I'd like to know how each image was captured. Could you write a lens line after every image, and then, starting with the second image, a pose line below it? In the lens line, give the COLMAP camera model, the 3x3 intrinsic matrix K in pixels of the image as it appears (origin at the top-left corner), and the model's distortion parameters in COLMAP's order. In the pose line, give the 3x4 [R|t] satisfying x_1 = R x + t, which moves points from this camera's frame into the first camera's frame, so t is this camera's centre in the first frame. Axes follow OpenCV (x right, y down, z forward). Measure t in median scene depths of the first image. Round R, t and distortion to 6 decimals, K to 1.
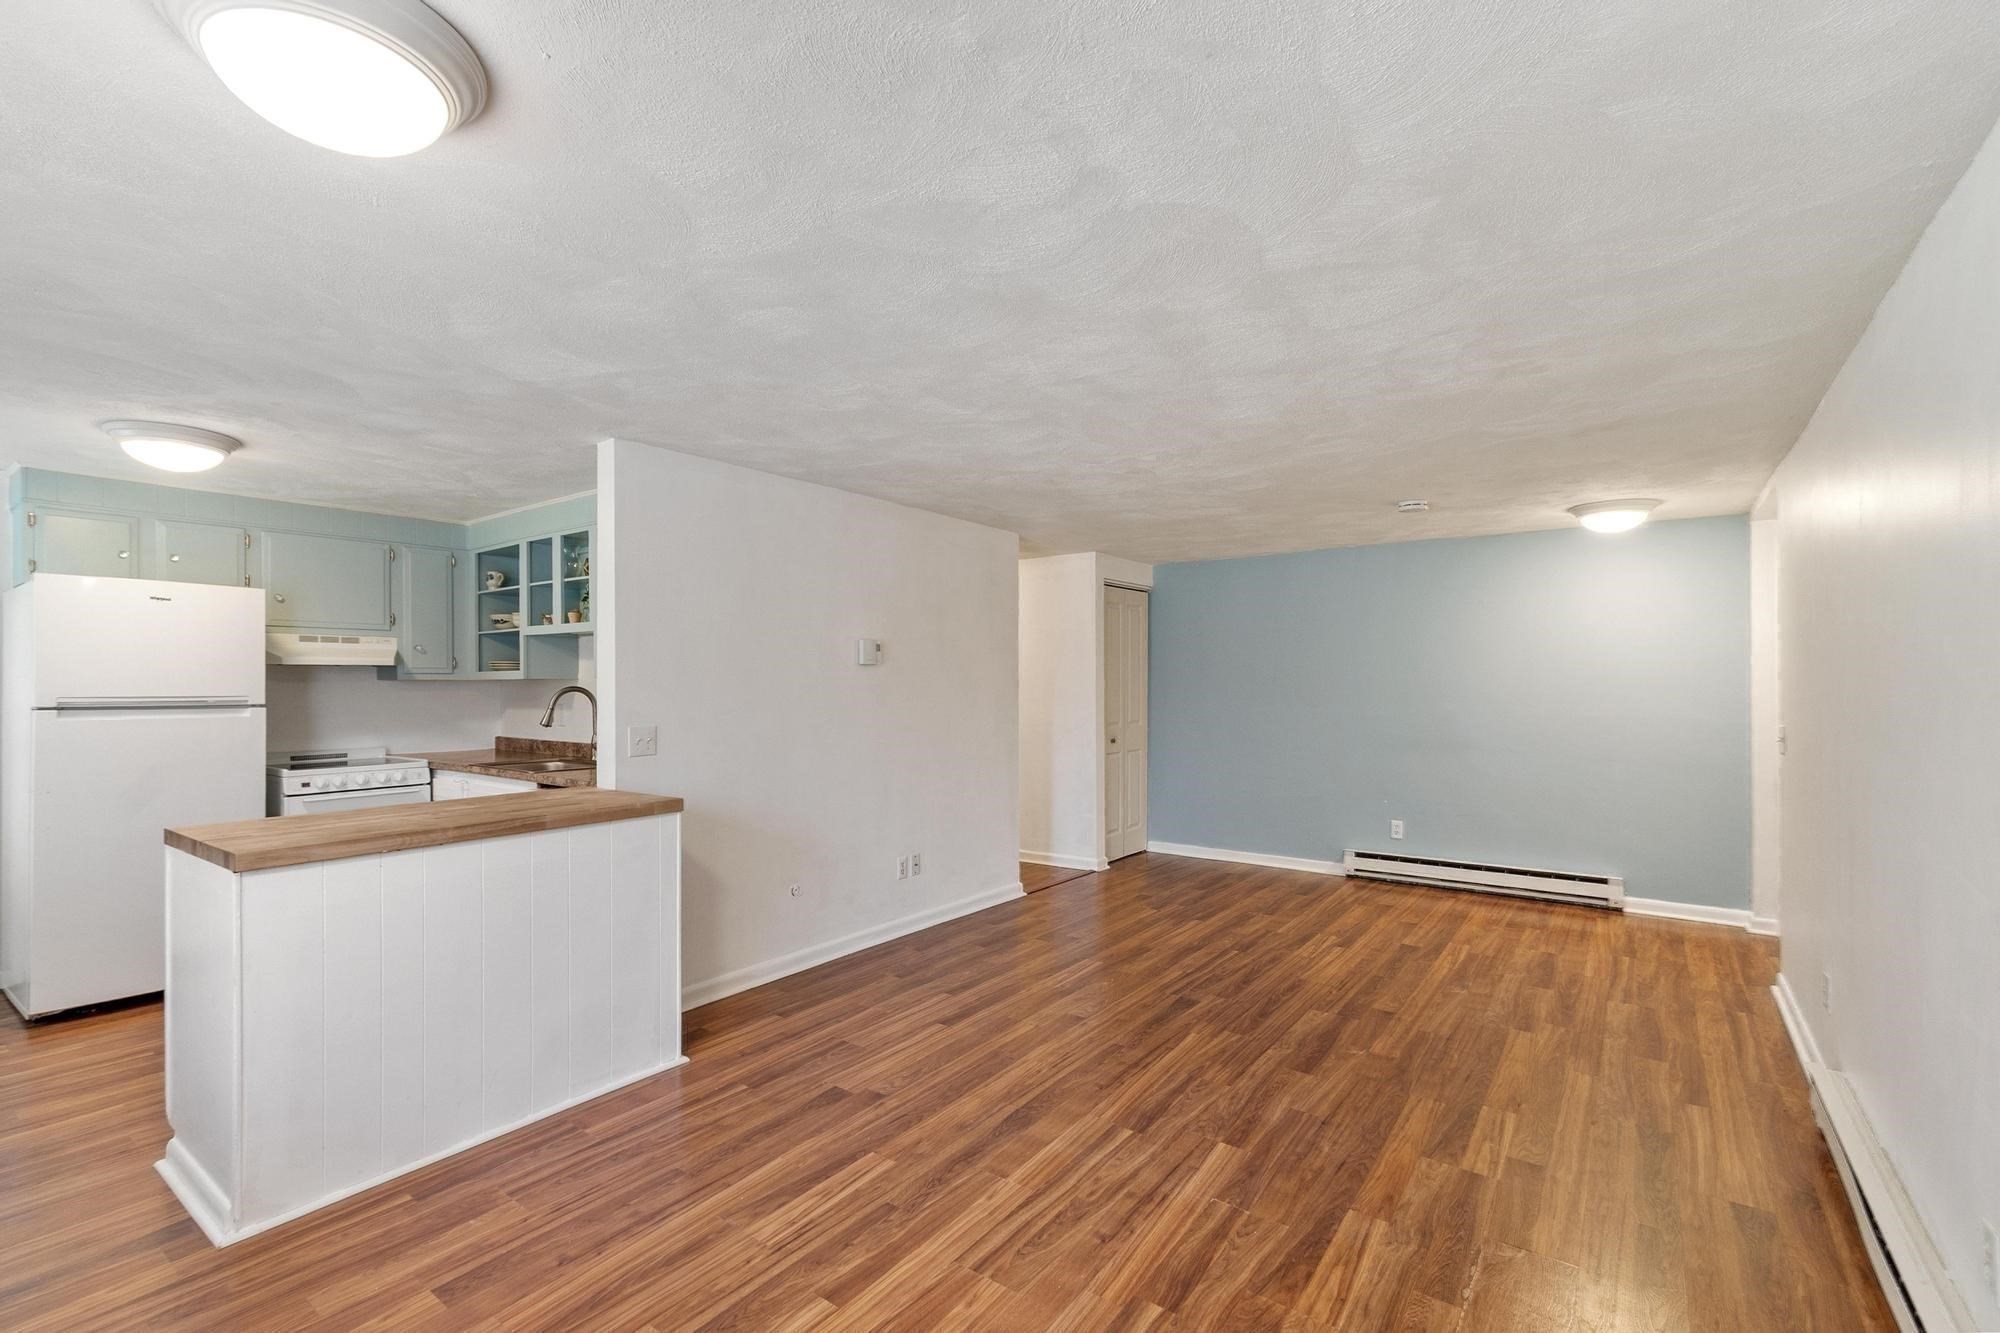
lens RADIAL K [[876.4, 0, 971.5], [0, 876.4, 684.1], [0, 0, 1]] dist [0.004426, -0.000477]
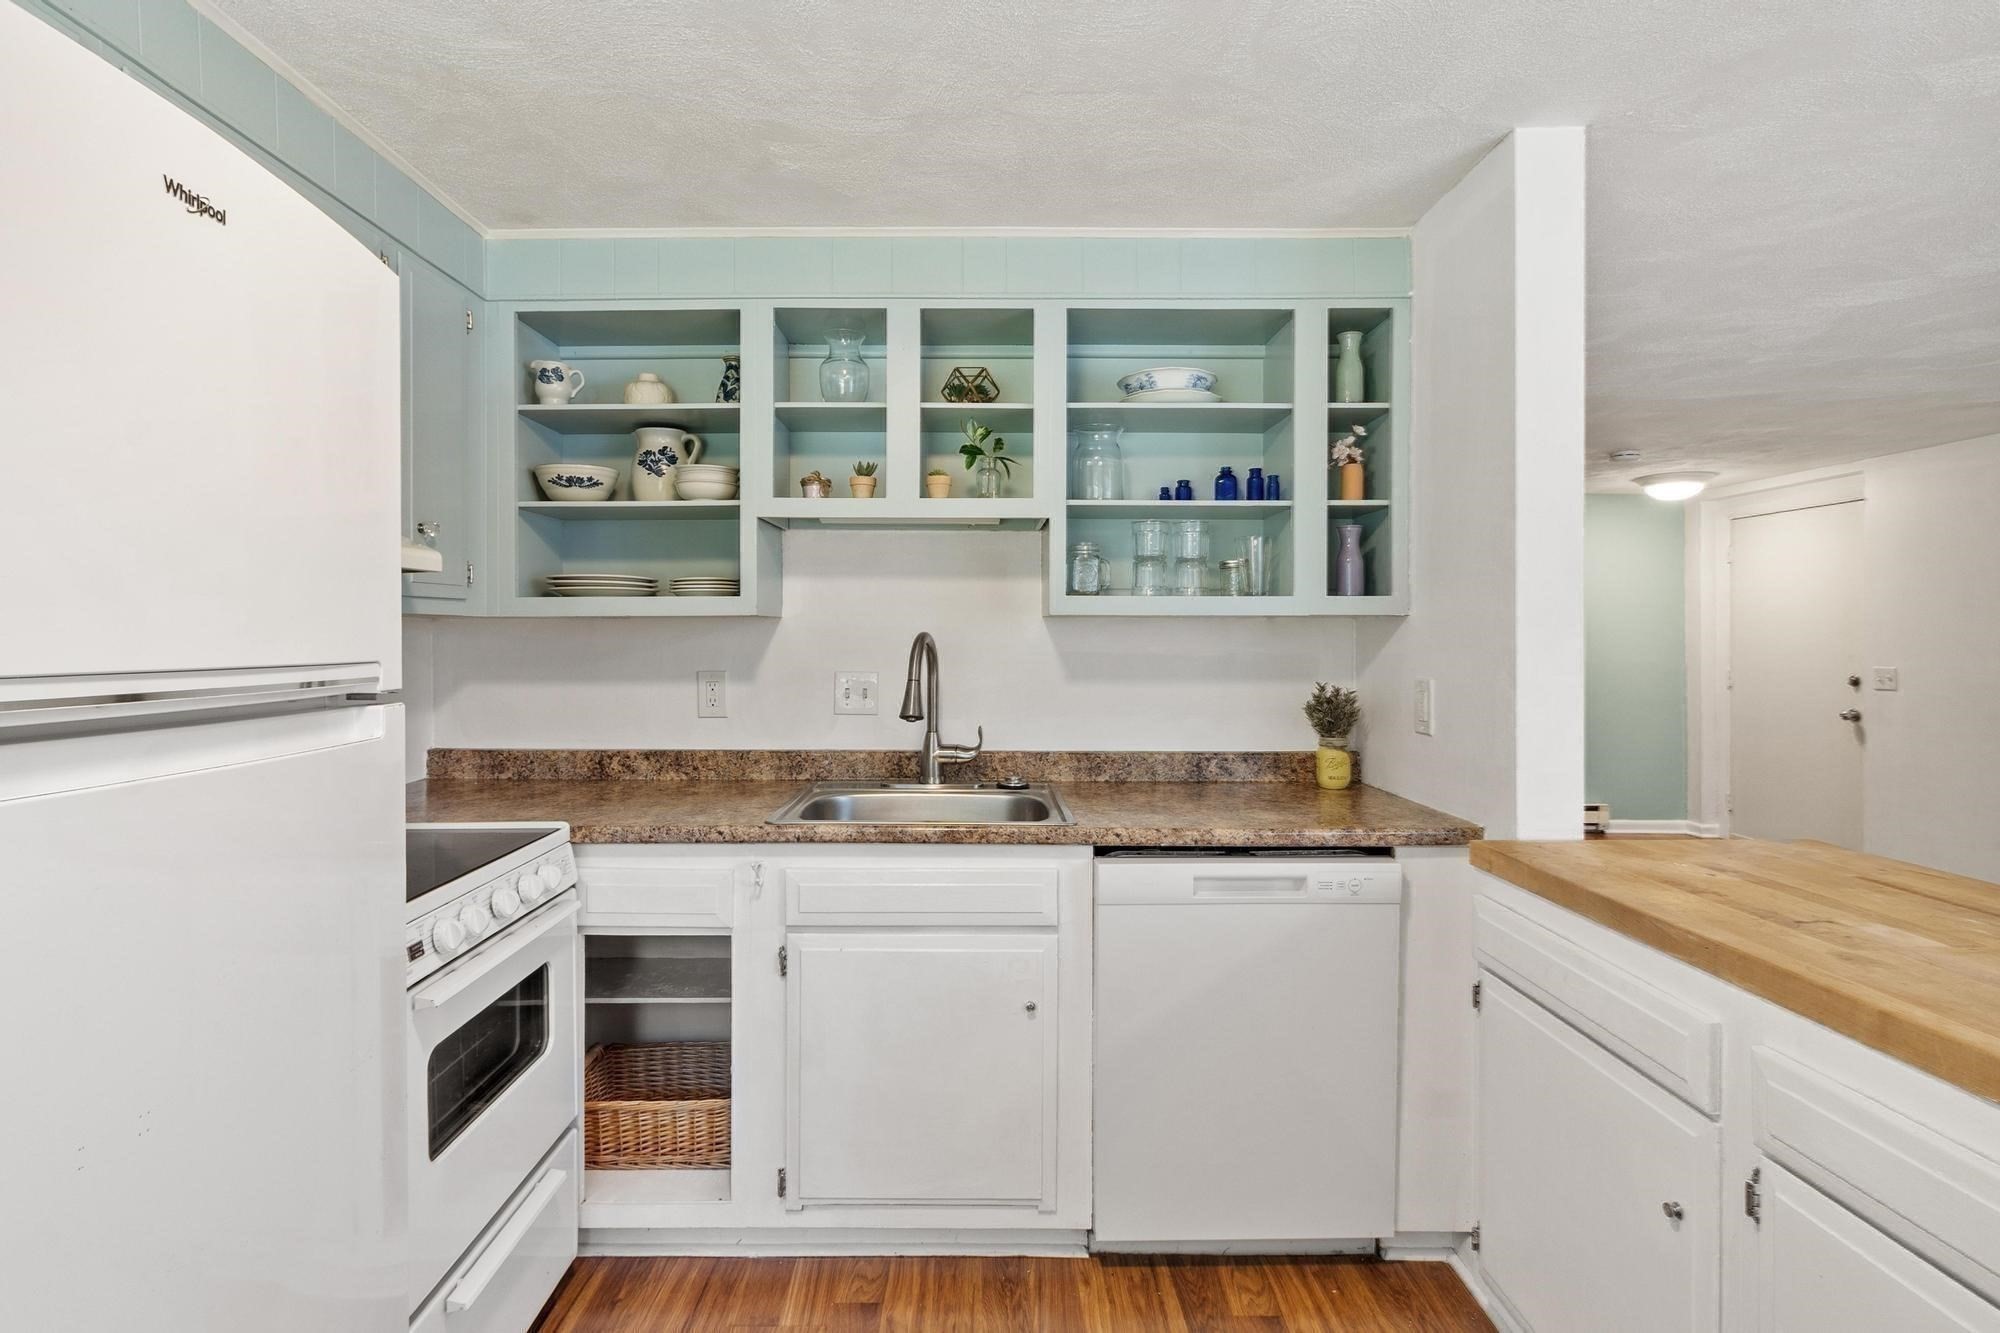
lens RADIAL K [[950.4, 0, 992.4], [0, 950.4, 632.8], [0, 0, 1]] dist [0.000138, 0.000023]
pose [[0.797509, 0.004272, 0.603292, -0.801014], [-0.003381, 0.999991, -0.002611, 0.004363], [-0.603298, 0.000043, 0.797516, 0.618291]]
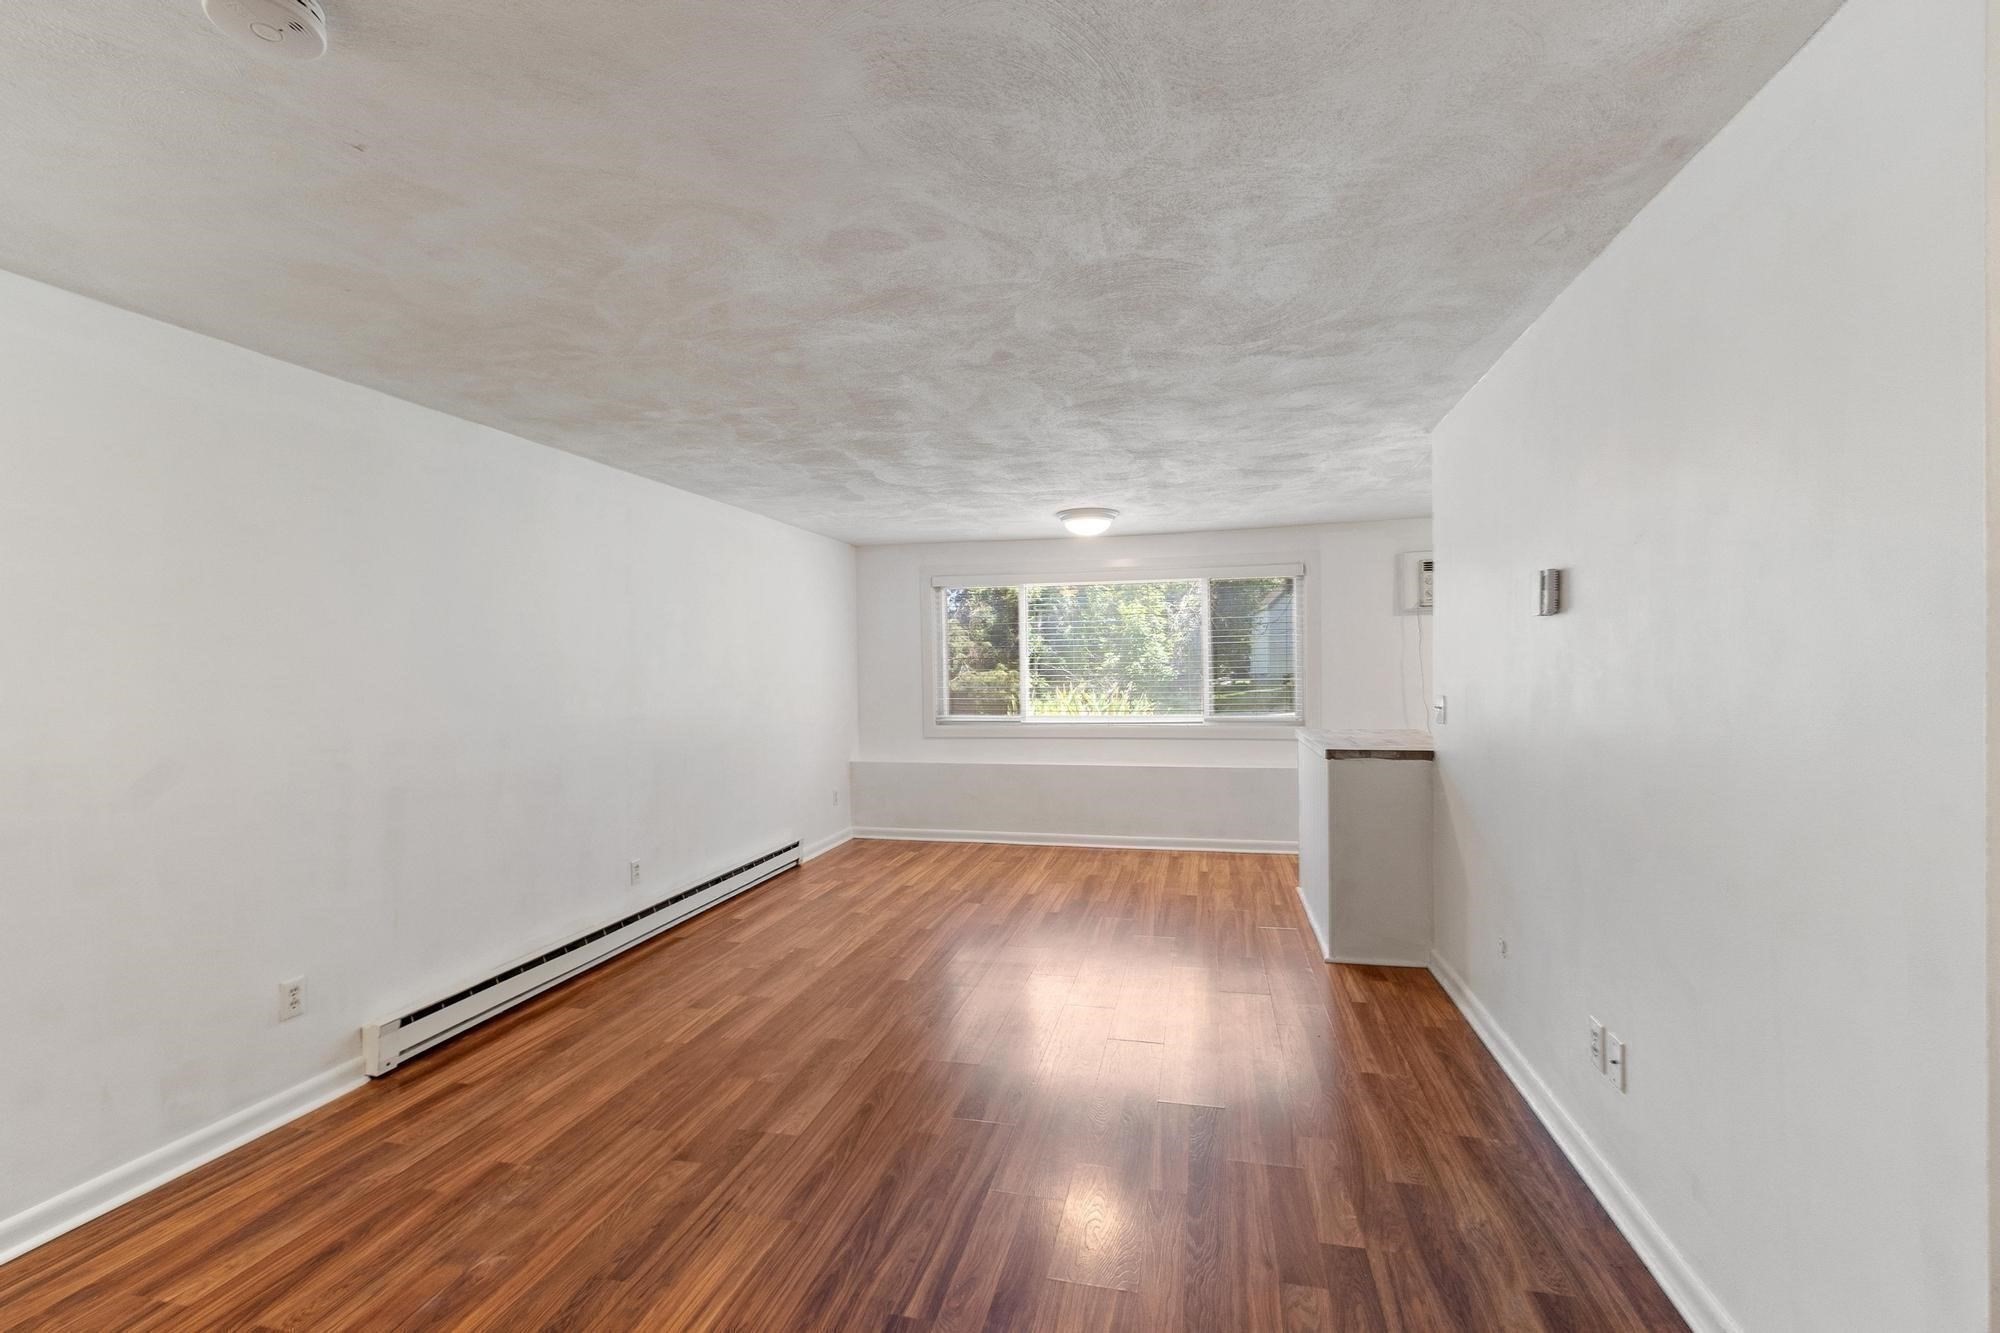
lens RADIAL K [[876.4, 0, 981.9], [0, 876.4, 683.7], [0, 0, 1]] dist [0.004426, -0.000477]
pose [[-0.920071, 0.023580, -0.391042, 0.438888], [0.017704, 0.999670, 0.018626, 0.006163], [0.391352, 0.010214, -0.920184, 1.435947]]
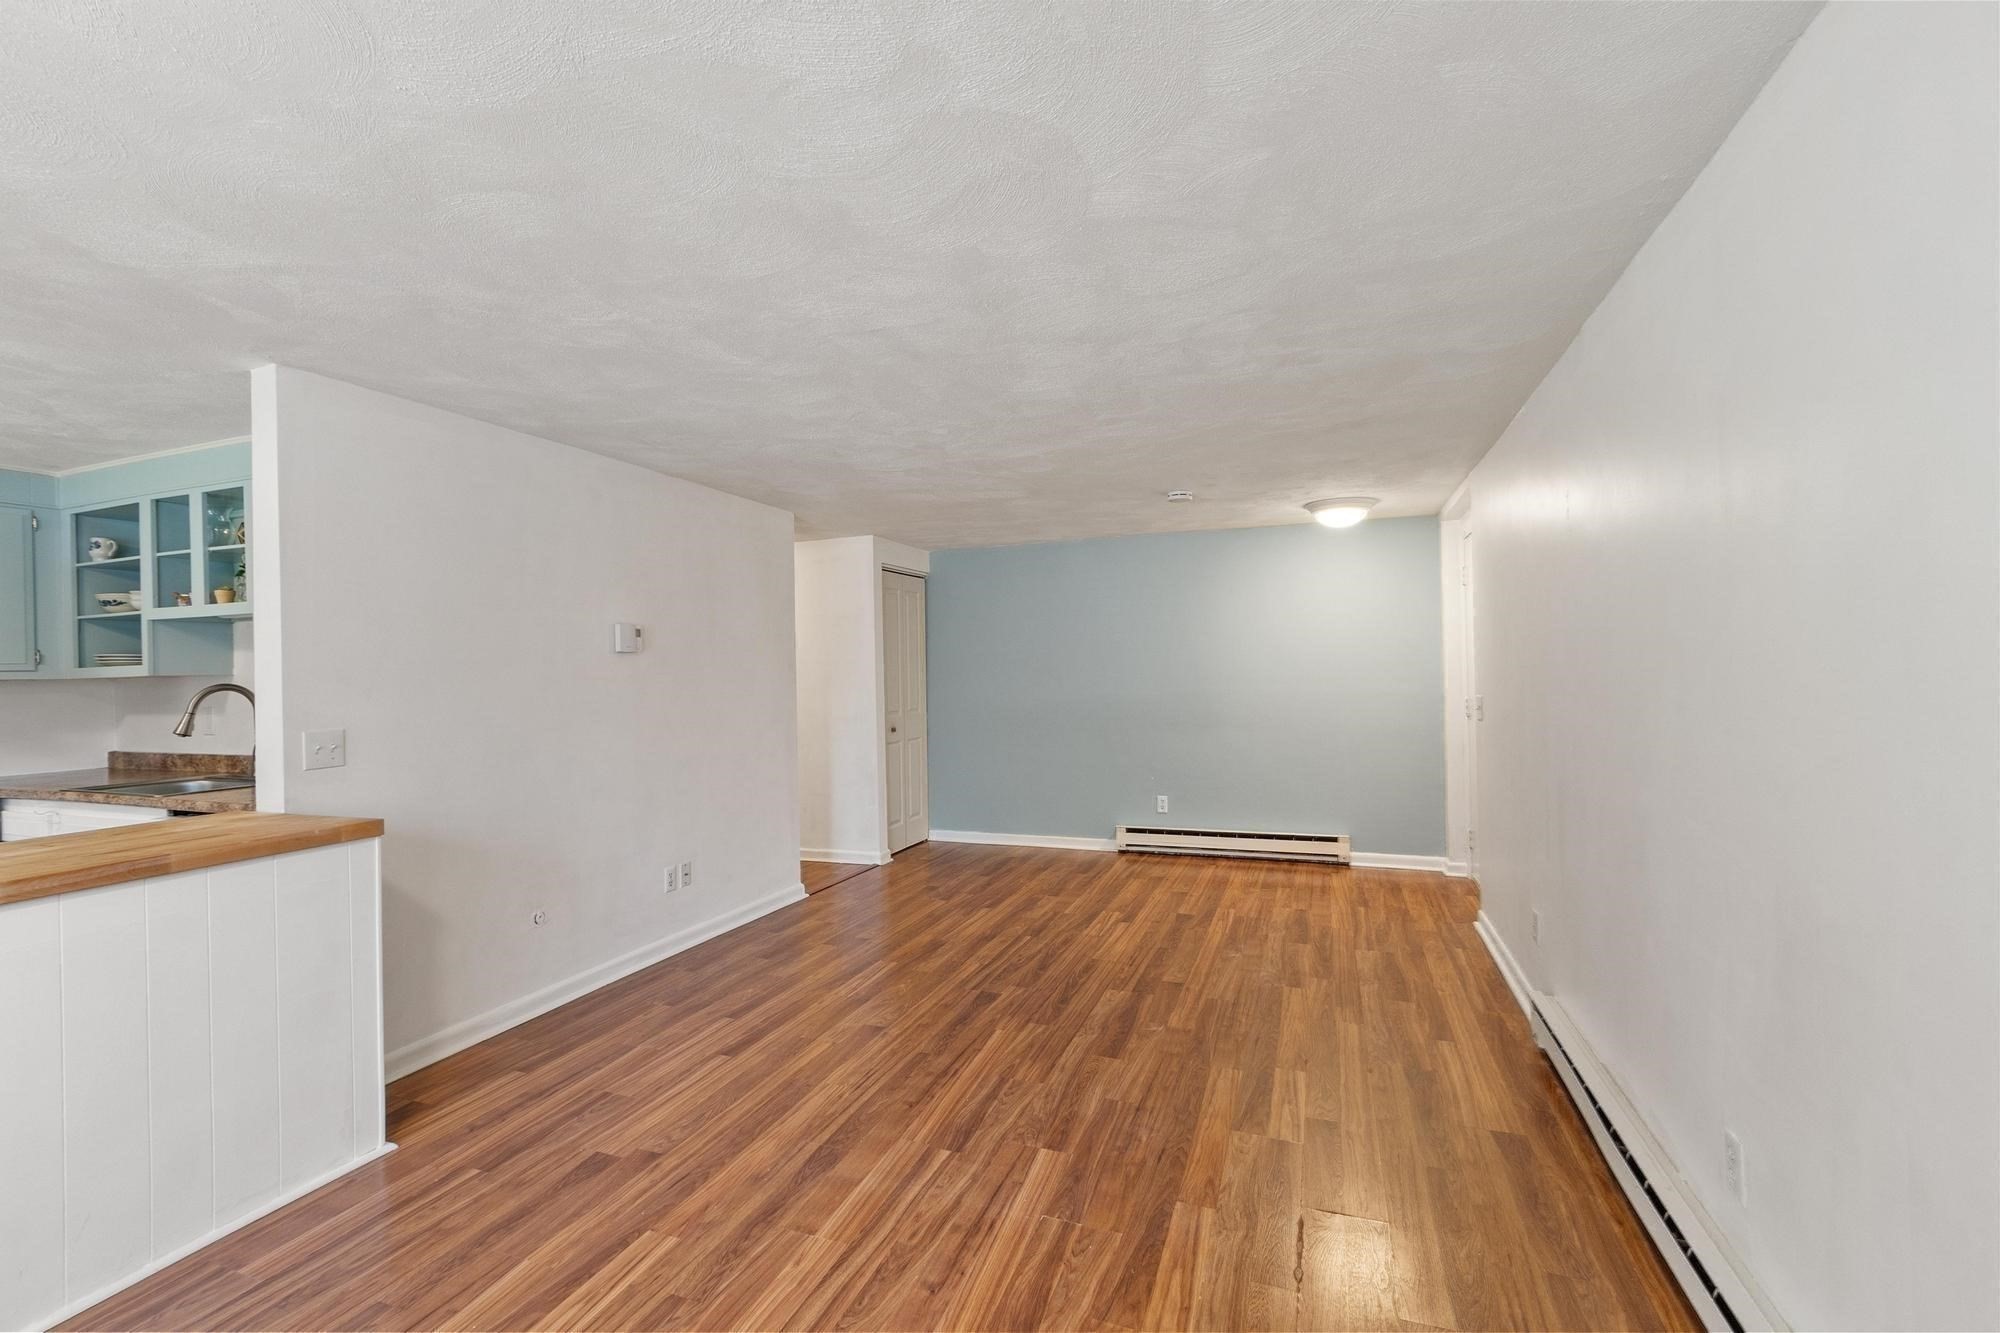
lens RADIAL K [[876.4, 0, 978.2], [0, 876.4, 665.8], [0, 0, 1]] dist [0.004426, -0.000477]
pose [[0.962571, -0.015564, 0.270584, -0.016911], [0.018346, 0.999802, -0.007756, 0.005343], [-0.270409, 0.012430, 0.962665, 0.061037]]
